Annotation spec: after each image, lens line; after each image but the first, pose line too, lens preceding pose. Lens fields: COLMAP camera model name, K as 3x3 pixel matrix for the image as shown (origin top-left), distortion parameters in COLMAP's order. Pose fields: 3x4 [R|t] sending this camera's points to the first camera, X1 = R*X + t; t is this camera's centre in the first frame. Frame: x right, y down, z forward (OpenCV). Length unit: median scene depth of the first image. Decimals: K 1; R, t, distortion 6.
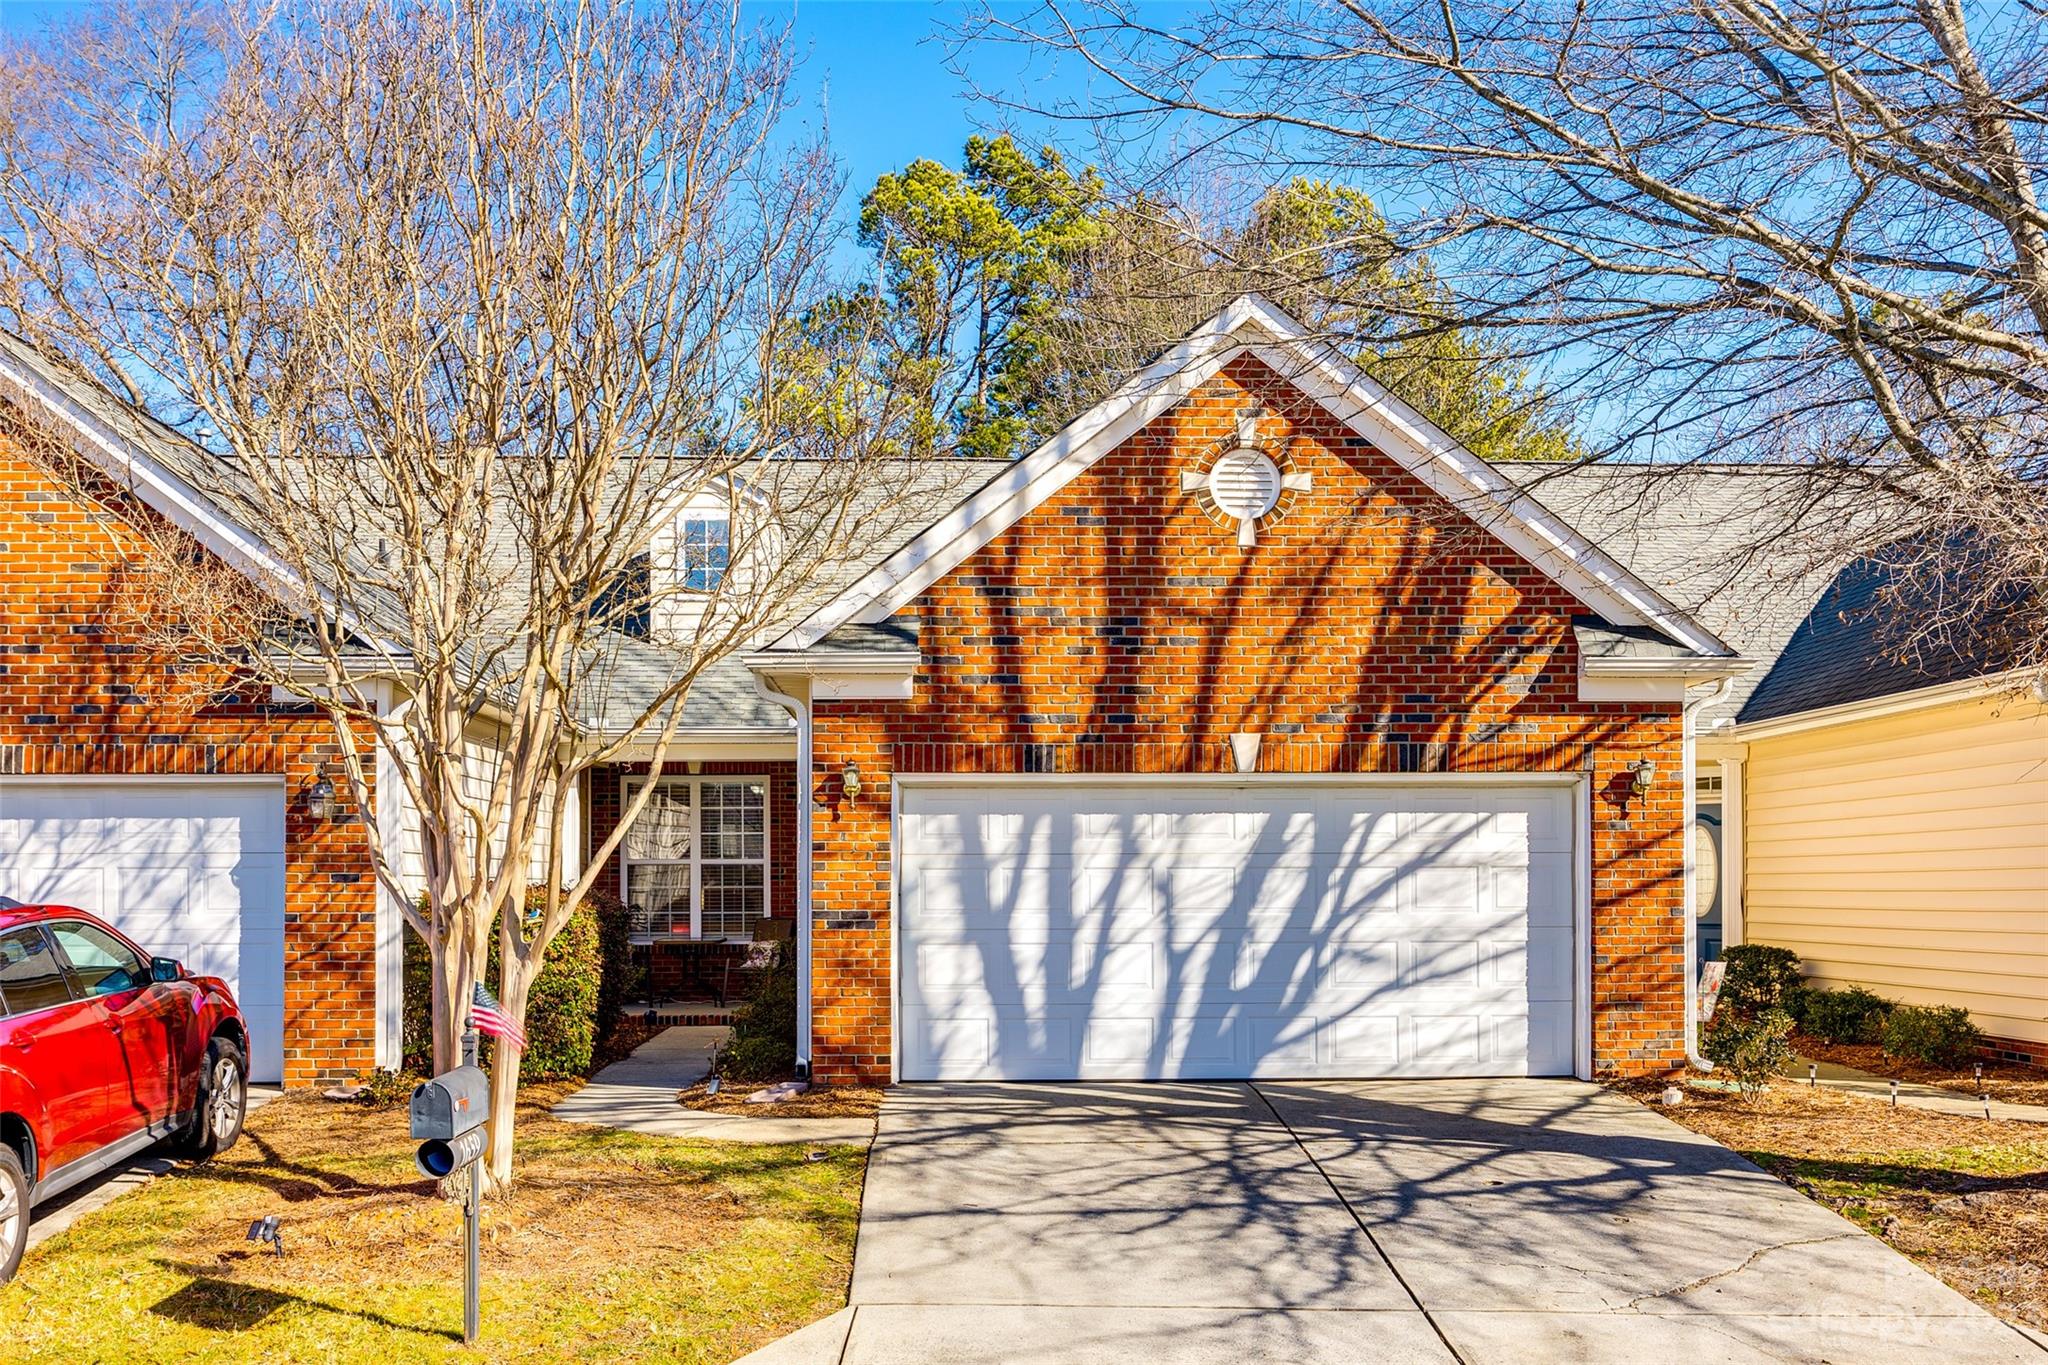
lens RADIAL K [[1971.2, 0, 1019.7], [0, 1971.2, 869.9], [0, 0, 1]] dist [-0.015852, -0.003882]
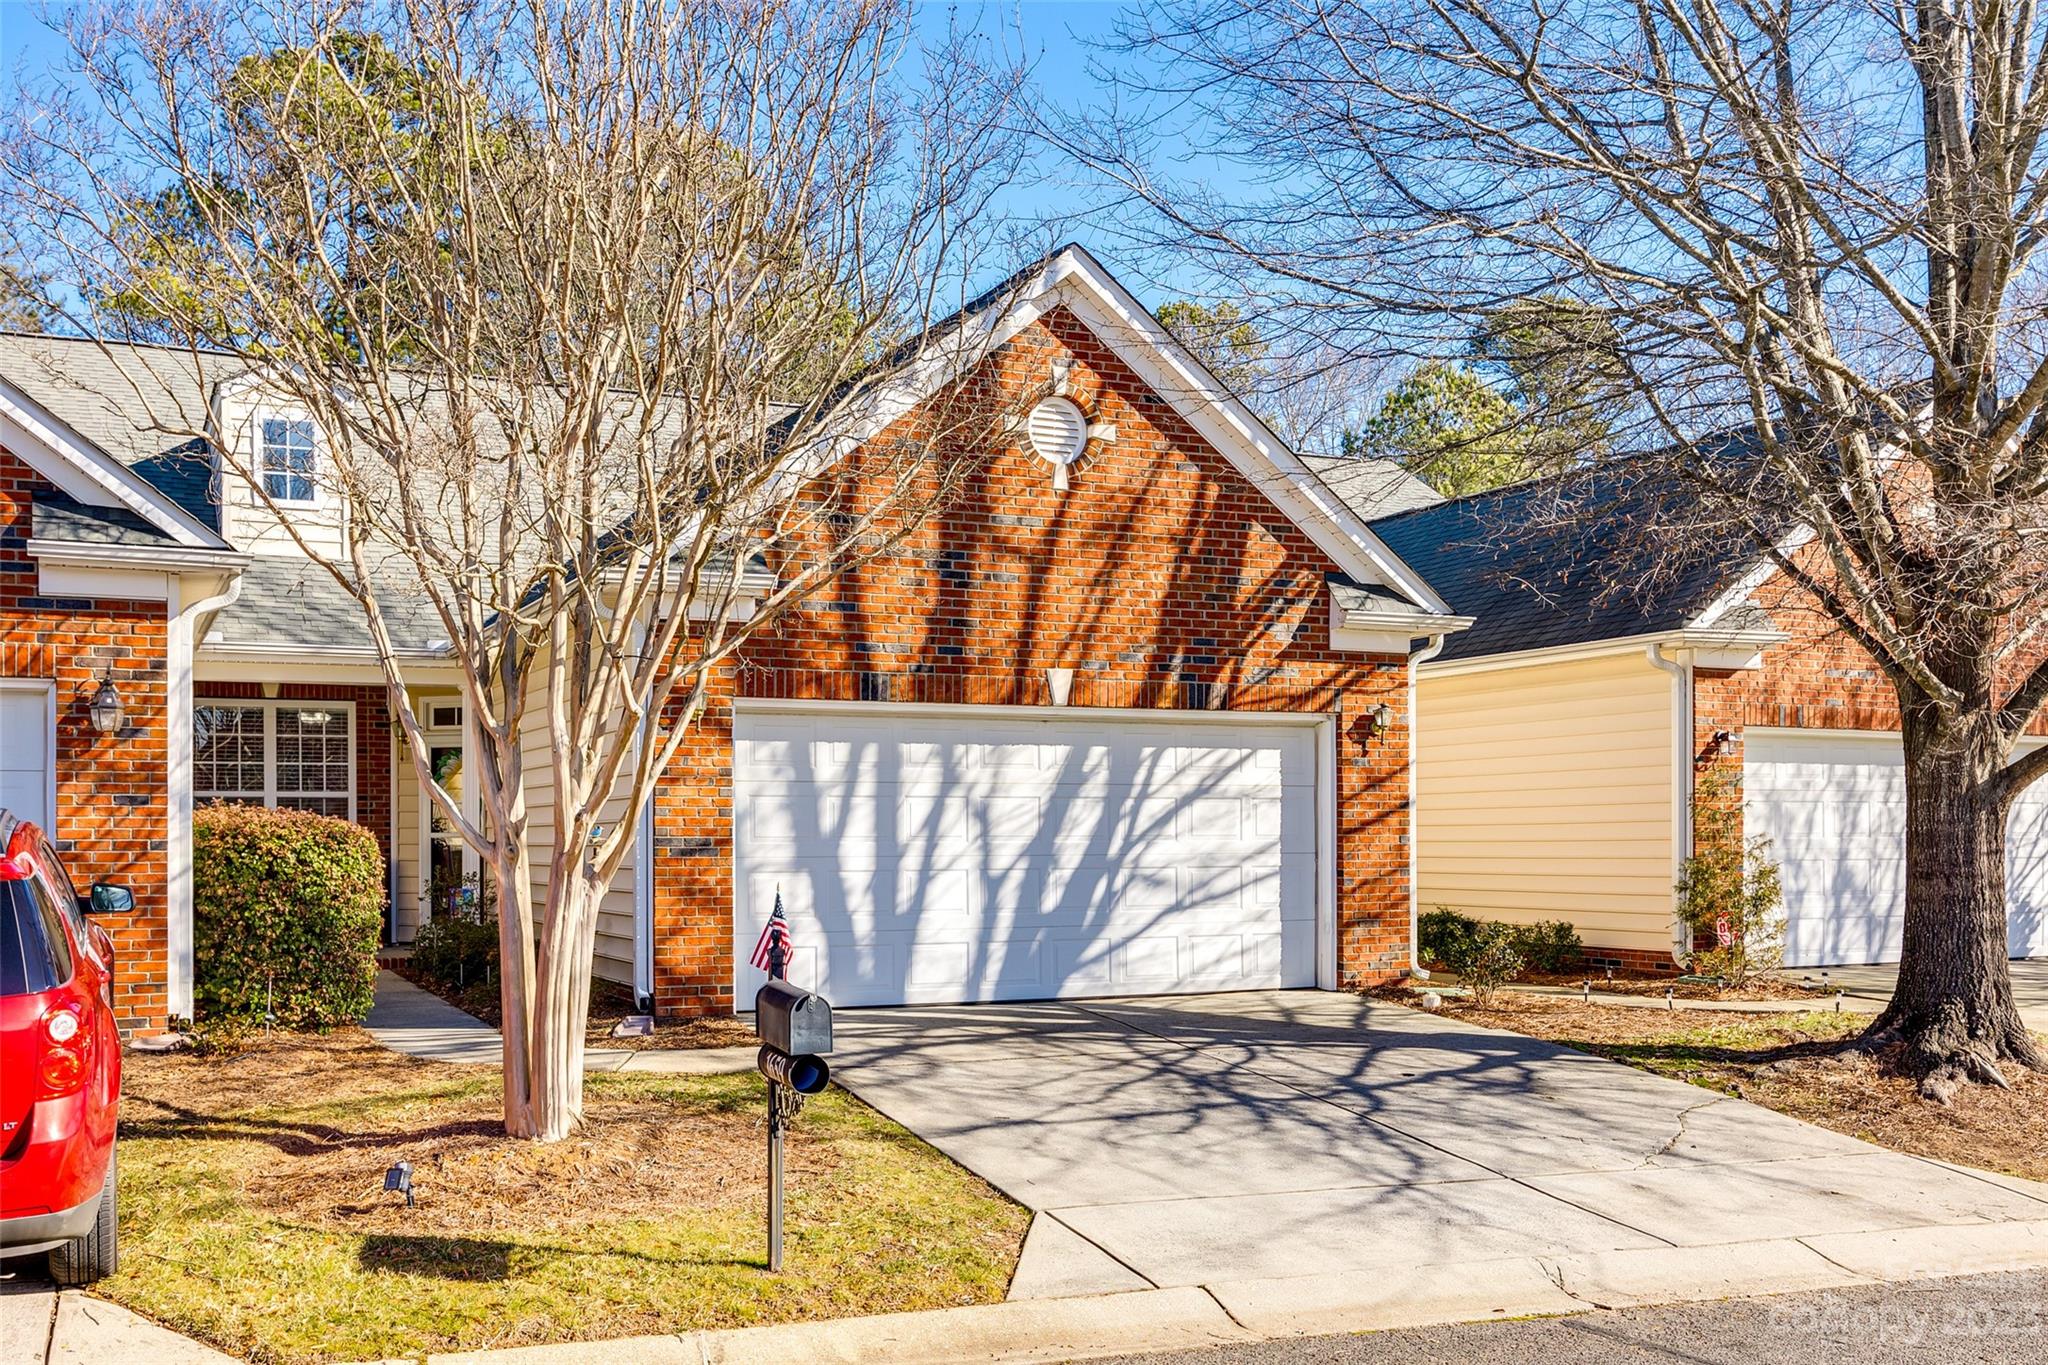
lens RADIAL K [[1981.3, 0, 1026.0], [0, 1981.3, 837.9], [0, 0, 1]] dist [-0.009192, -0.007406]
pose [[0.921262, -0.000088, 0.388943, -0.310594], [-0.003199, 0.999964, 0.007802, 0.012438], [-0.388930, -0.008432, 0.921229, 0.034929]]
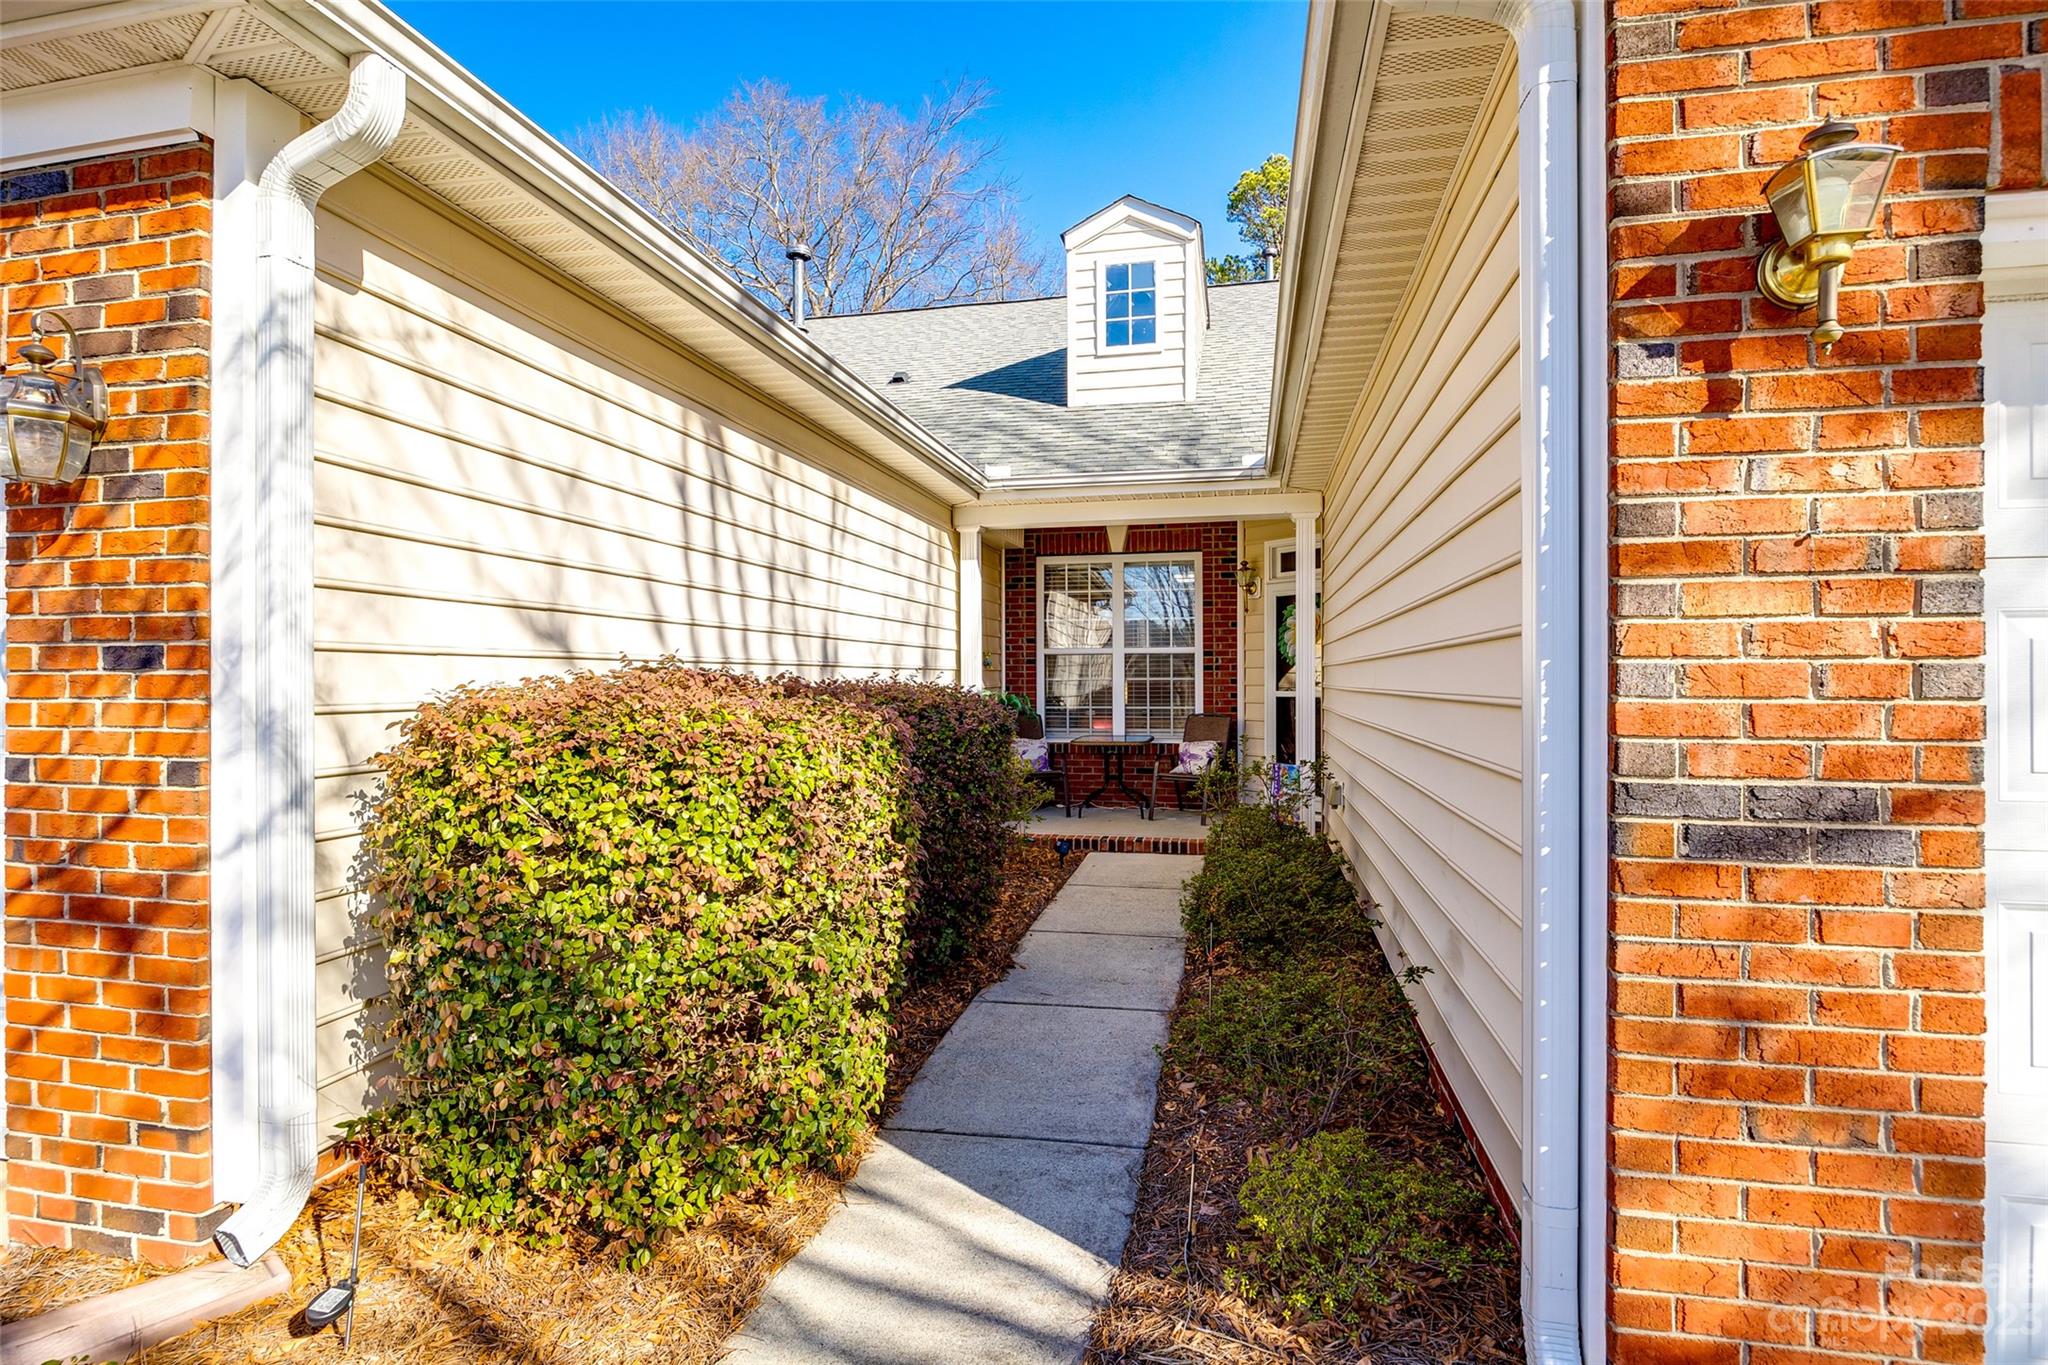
lens RADIAL K [[1017.3, 0, 1024.0], [0, 1017.3, 682.5], [0, 0, 1]] dist [0.000080, 0.000030]
pose [[0.968799, 0.000344, -0.247846, -0.142872], [0.003182, 0.999899, 0.013826, 0.006179], [0.247826, -0.014183, 0.968701, 0.845558]]
